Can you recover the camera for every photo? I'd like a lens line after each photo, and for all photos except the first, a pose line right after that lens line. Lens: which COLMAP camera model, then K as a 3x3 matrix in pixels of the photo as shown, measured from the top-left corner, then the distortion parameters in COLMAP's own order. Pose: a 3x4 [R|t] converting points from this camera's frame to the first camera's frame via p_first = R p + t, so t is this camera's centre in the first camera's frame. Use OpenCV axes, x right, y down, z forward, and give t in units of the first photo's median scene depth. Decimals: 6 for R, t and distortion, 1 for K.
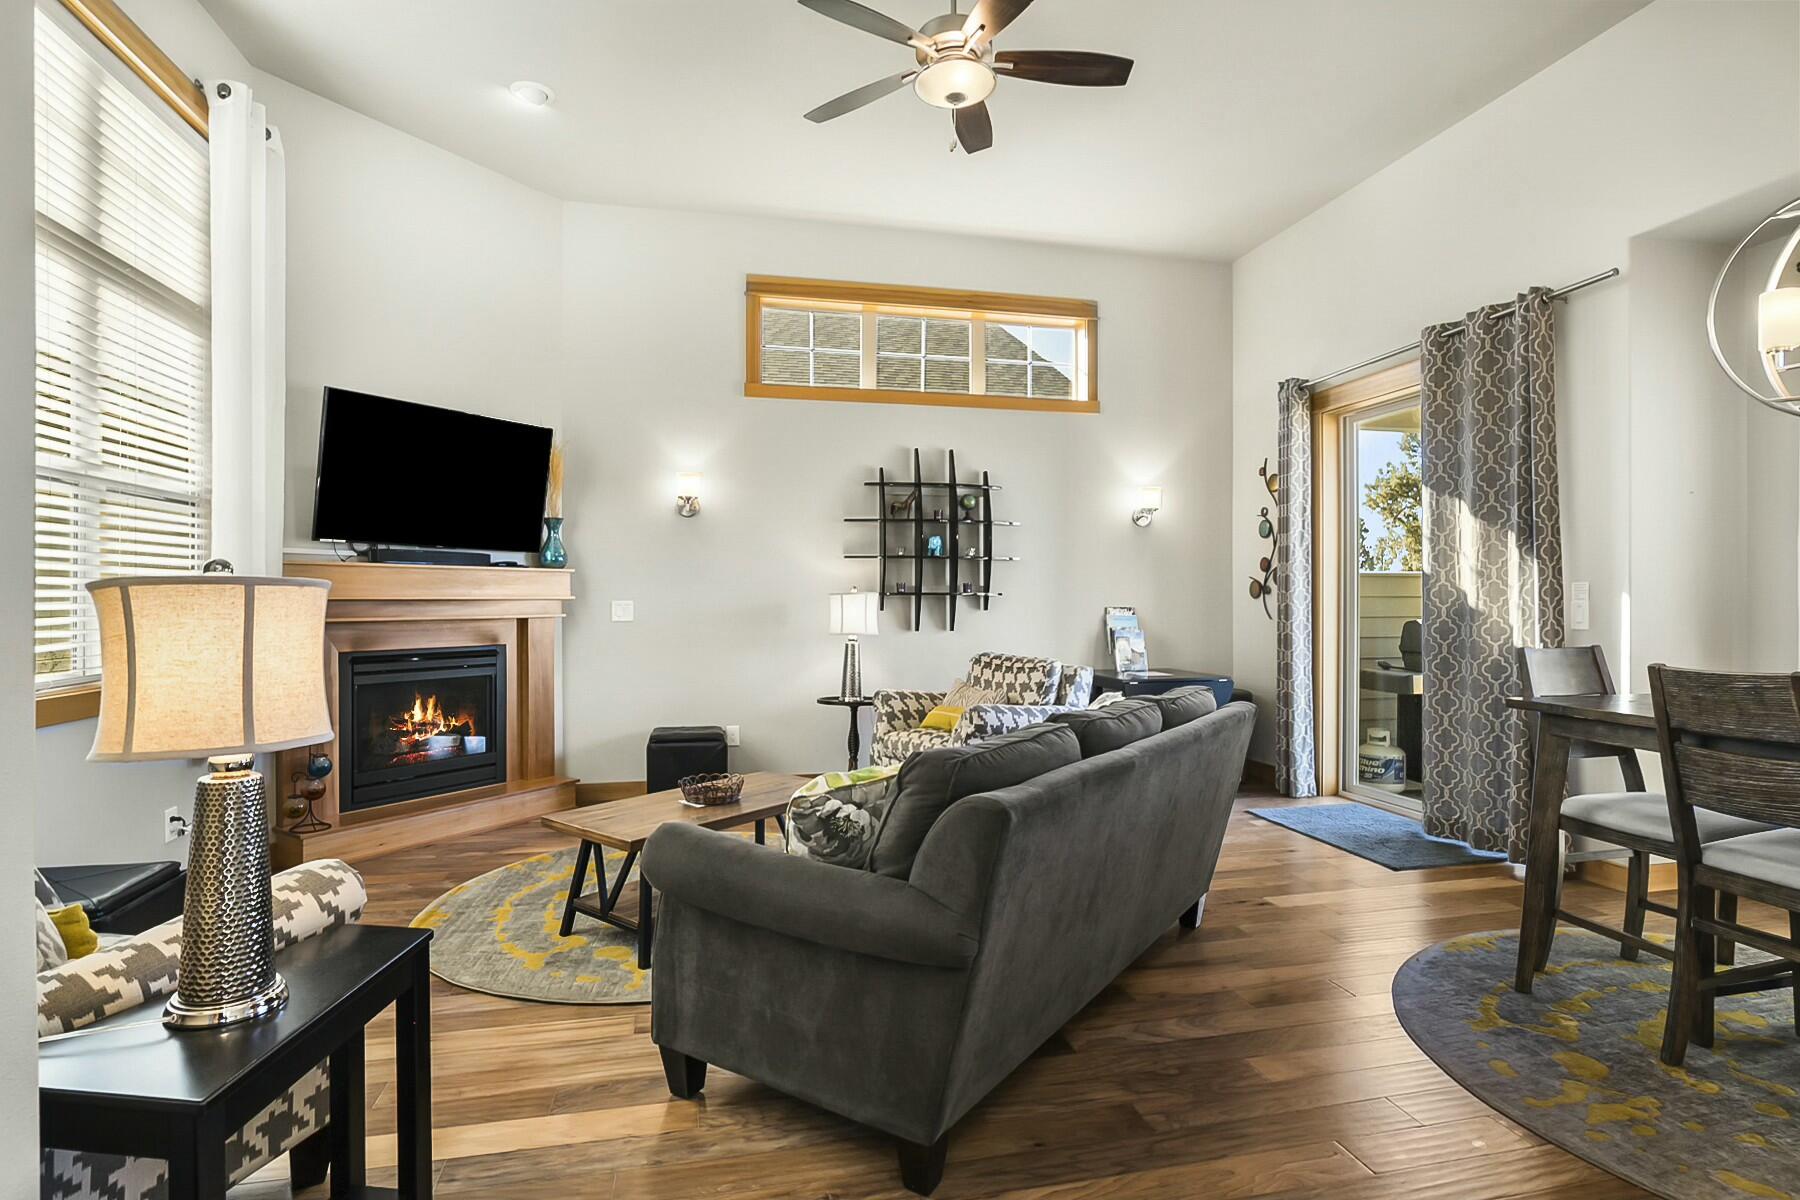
lens RADIAL K [[912.5, 0, 903.2], [0, 912.5, 596.4], [0, 0, 1]] dist [-0.021367, 0.009722]
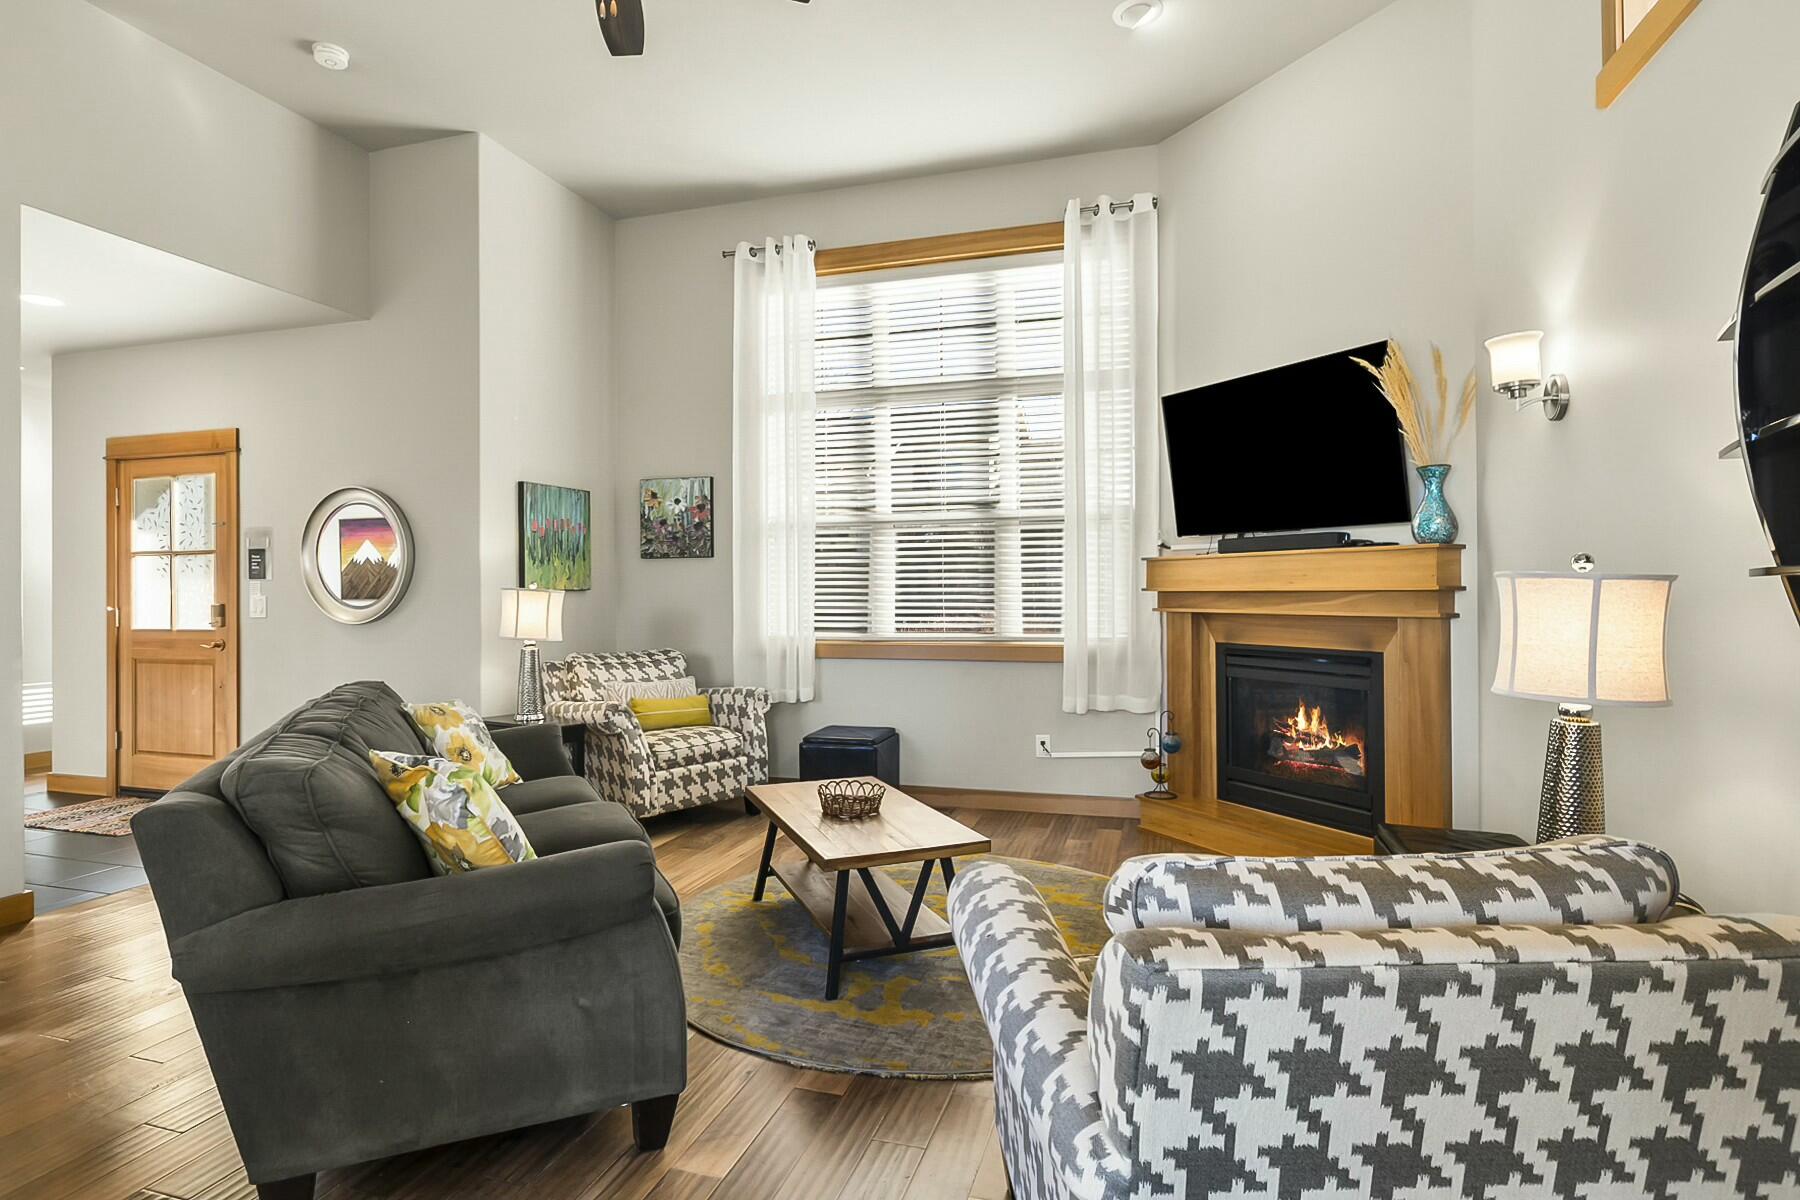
lens RADIAL K [[912.5, 0, 896.3], [0, 912.5, 586.2], [0, 0, 1]] dist [-0.021367, 0.009722]
pose [[-0.500611, -0.002008, -0.865670, 0.386021], [0.007254, 0.999952, -0.006514, 0.001686], [0.865642, -0.009541, -0.500572, 1.028373]]
